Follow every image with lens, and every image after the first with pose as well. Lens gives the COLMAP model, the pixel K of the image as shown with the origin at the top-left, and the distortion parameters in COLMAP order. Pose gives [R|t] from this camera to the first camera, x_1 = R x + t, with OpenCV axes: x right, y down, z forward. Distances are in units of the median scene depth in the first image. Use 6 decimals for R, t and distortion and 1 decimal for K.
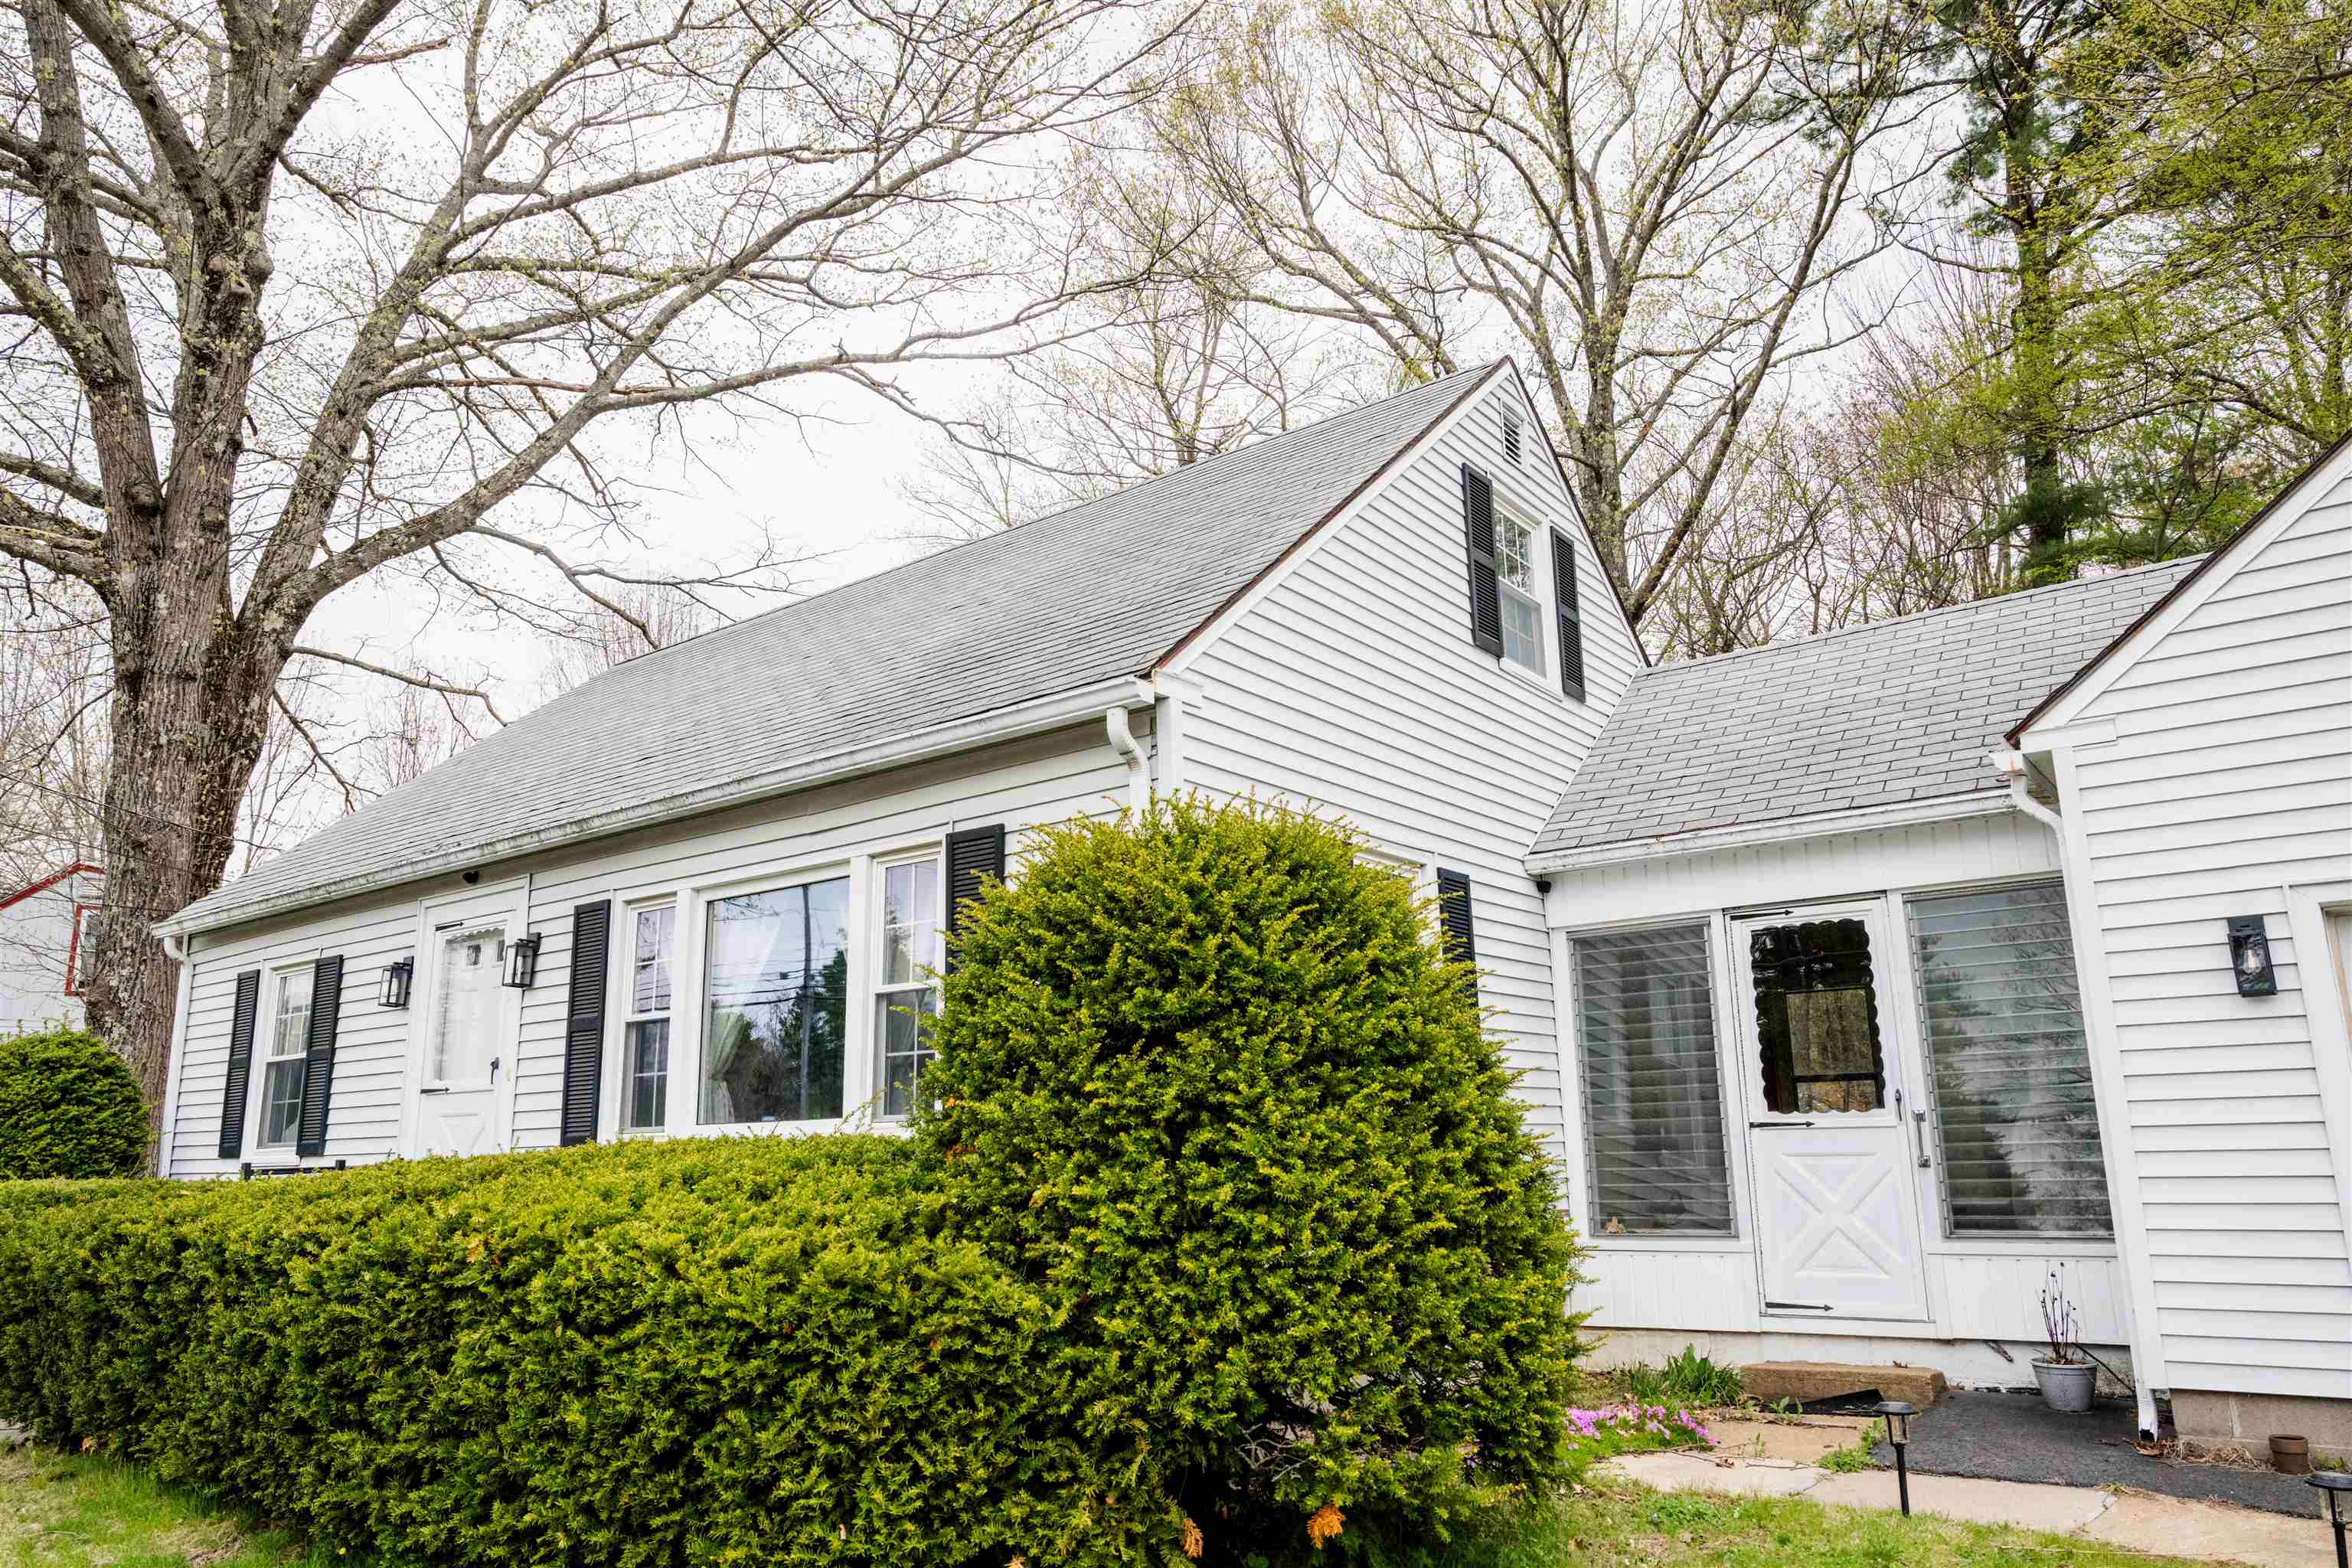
lens RADIAL K [[1579.6, 0, 1195.8], [0, 1579.6, 788.6], [0, 0, 1]] dist [-0.010646, 0.003231]
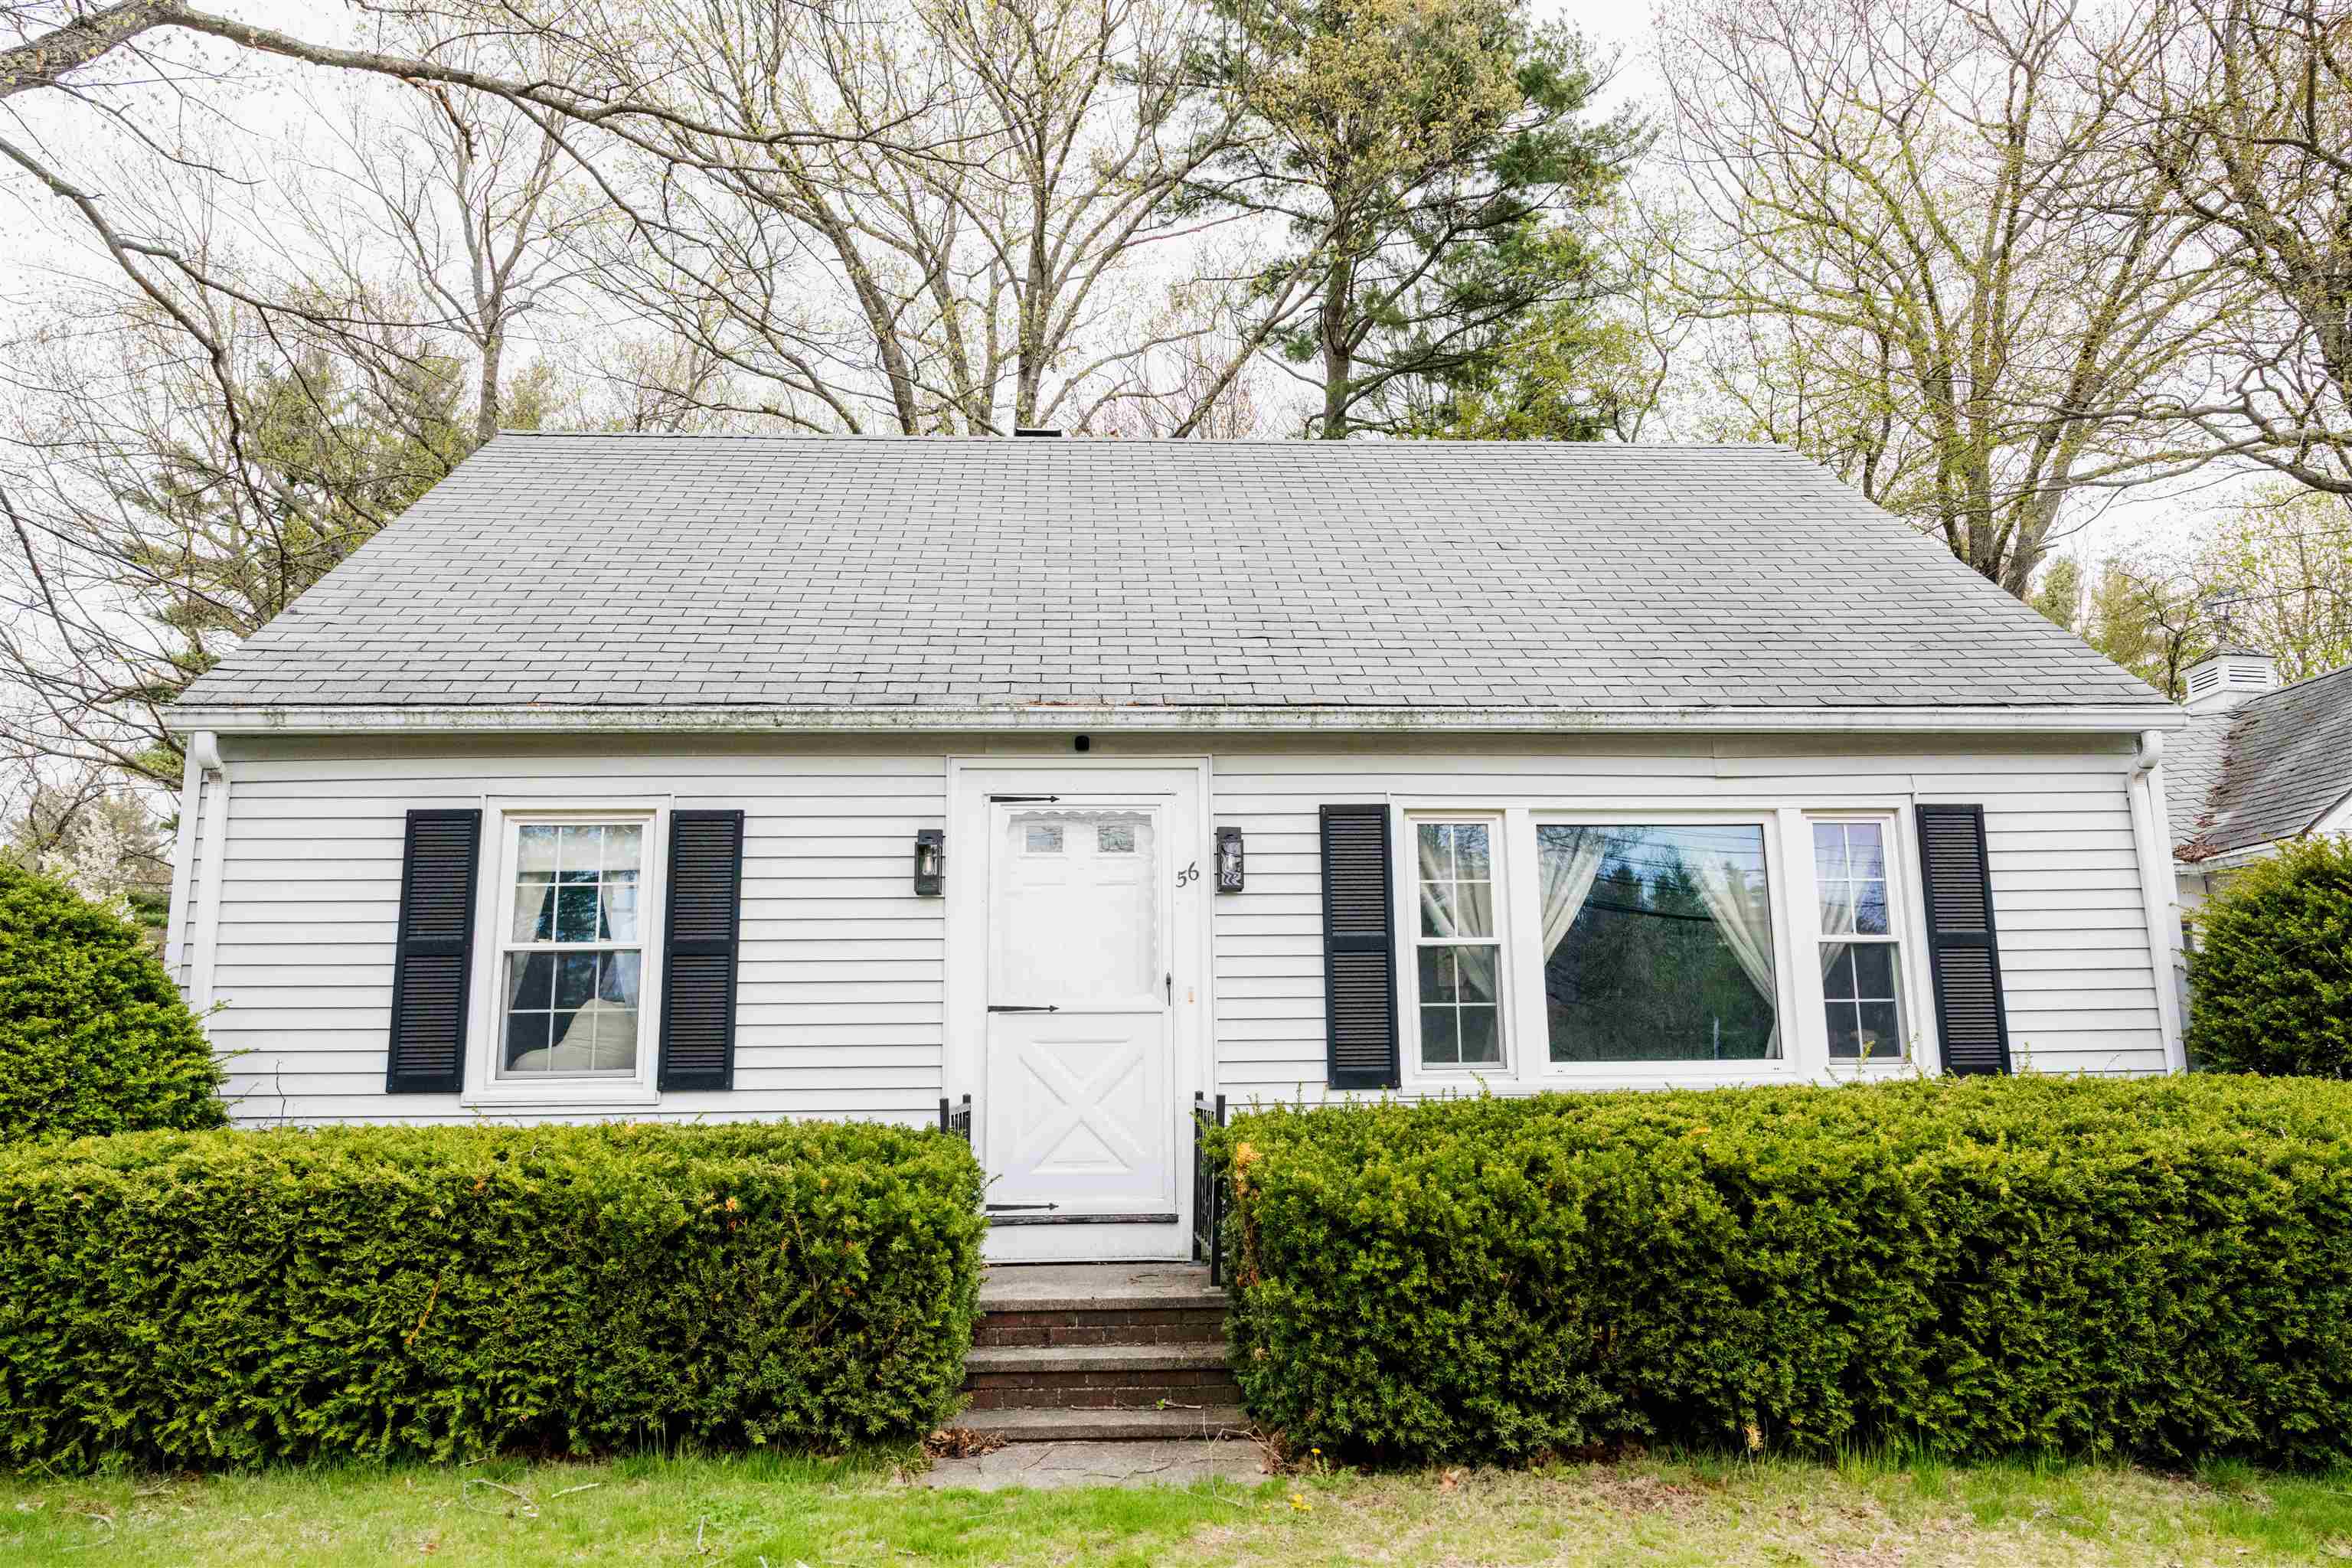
lens RADIAL K [[1579.6, 0, 1190.7], [0, 1579.6, 797.4], [0, 0, 1]] dist [-0.010646, 0.003231]
pose [[0.756016, 0.133740, 0.640745, -0.992242], [-0.150741, 0.988165, -0.028396, 0.105230], [-0.636959, -0.075119, 0.767229, 0.384839]]
